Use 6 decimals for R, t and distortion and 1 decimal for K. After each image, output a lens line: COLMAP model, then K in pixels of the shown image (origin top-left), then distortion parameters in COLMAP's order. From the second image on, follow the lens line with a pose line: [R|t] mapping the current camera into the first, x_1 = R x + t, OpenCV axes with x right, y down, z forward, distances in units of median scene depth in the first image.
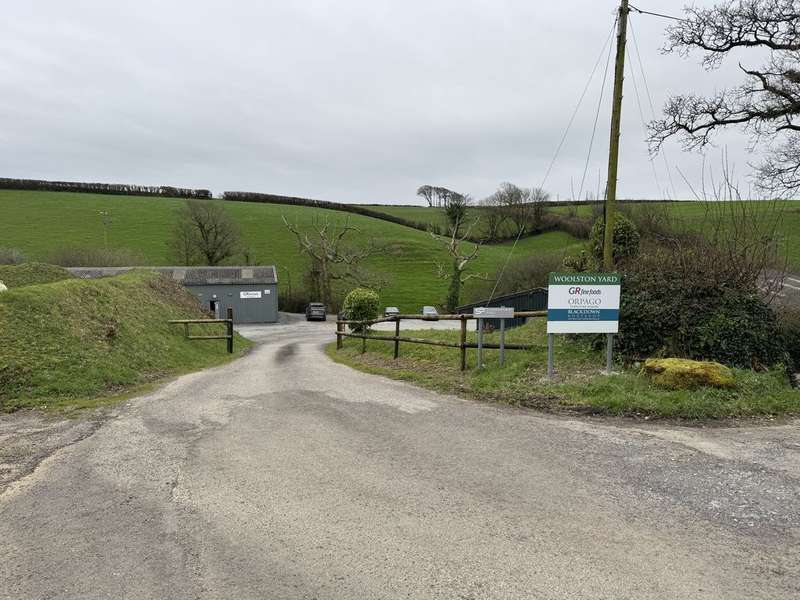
lens RADIAL K [[549.9, 0, 400.0], [0, 549.9, 300.0], [0, 0, 1]] dist [0.105213, -0.153233]
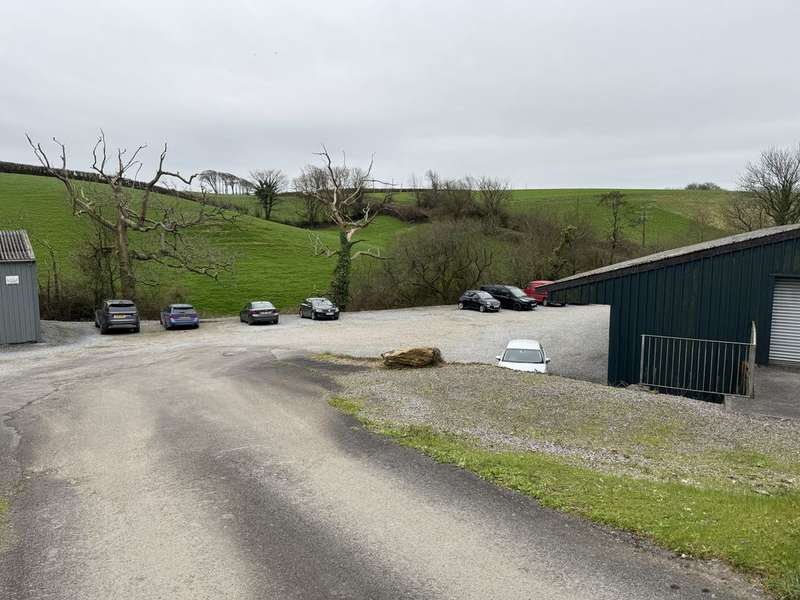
lens RADIAL K [[549.9, 0, 400.0], [0, 549.9, 300.0], [0, 0, 1]] dist [0.105213, -0.153233]
pose [[0.927326, -0.045473, 0.371483, -0.085225], [0.042180, 0.998966, 0.016991, 0.006567], [-0.371871, -0.000087, 0.928284, 0.332451]]
